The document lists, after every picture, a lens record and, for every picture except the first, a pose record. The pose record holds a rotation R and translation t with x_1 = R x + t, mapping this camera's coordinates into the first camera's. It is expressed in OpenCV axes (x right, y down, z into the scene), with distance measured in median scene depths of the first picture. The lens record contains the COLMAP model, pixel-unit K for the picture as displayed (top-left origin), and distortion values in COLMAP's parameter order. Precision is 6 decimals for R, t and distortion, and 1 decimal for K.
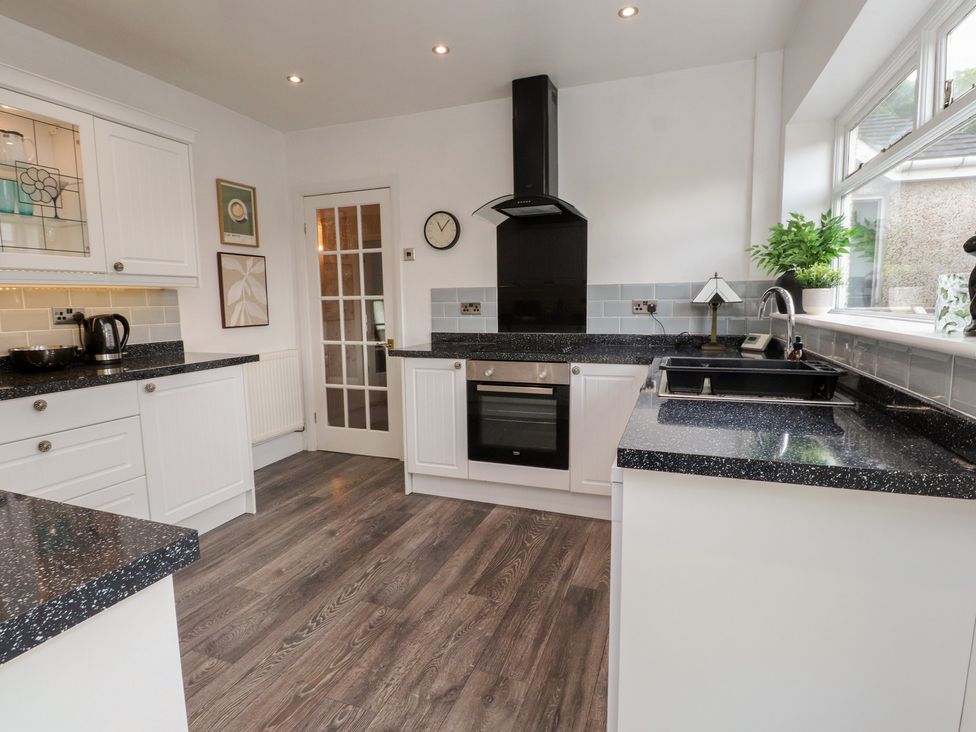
lens RADIAL K [[515.0, 0, 478.4], [0, 515.0, 362.0], [0, 0, 1]] dist [0.004974, -0.015565]
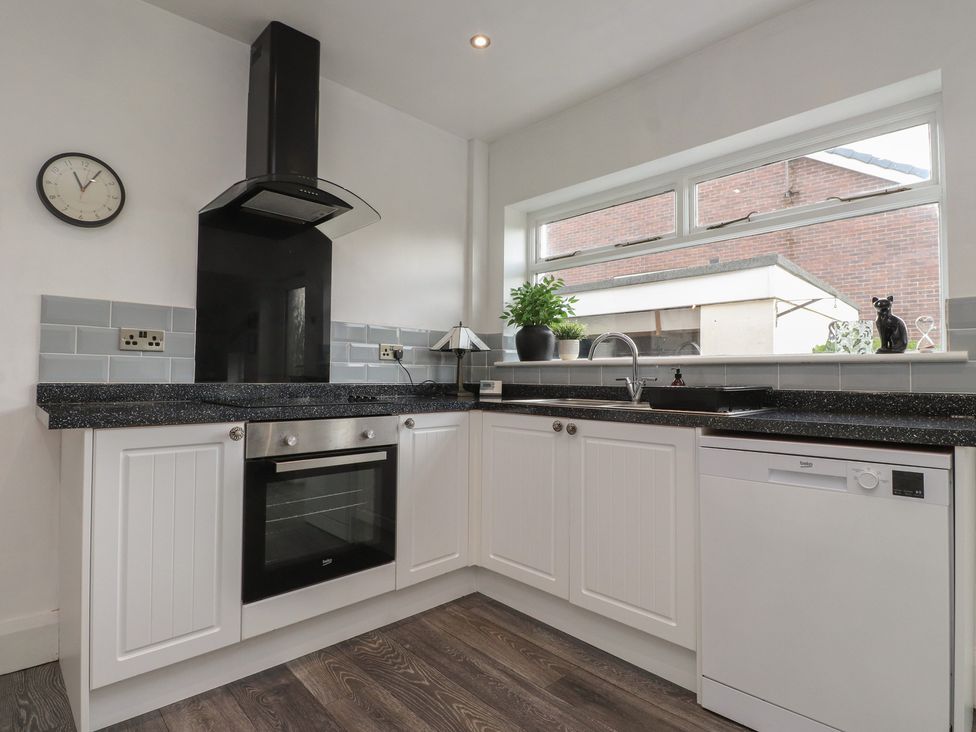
lens RADIAL K [[515.0, 0, 478.4], [0, 515.0, 362.0], [0, 0, 1]] dist [0.004974, -0.015565]
pose [[0.429756, 0.046037, 0.901771, -0.442642], [0.089395, 0.991624, -0.093227, 0.005389], [-0.898509, 0.120679, 0.422040, 0.529984]]
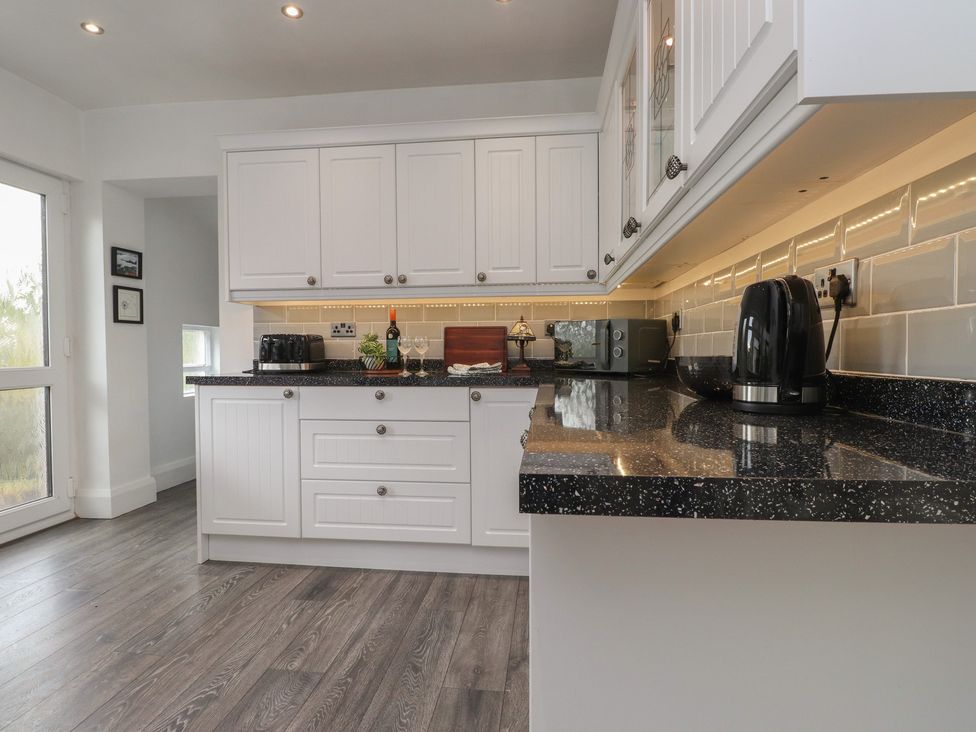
lens RADIAL K [[533.6, 0, 488.0], [0, 533.6, 366.0], [0, 0, 1]] dist [0.018056, -0.025367]
pose [[-0.967435, 0.027424, -0.251631, -0.382069], [-0.009885, 0.989262, 0.145816, -0.074254], [0.252928, 0.143555, -0.956775, 1.187741]]
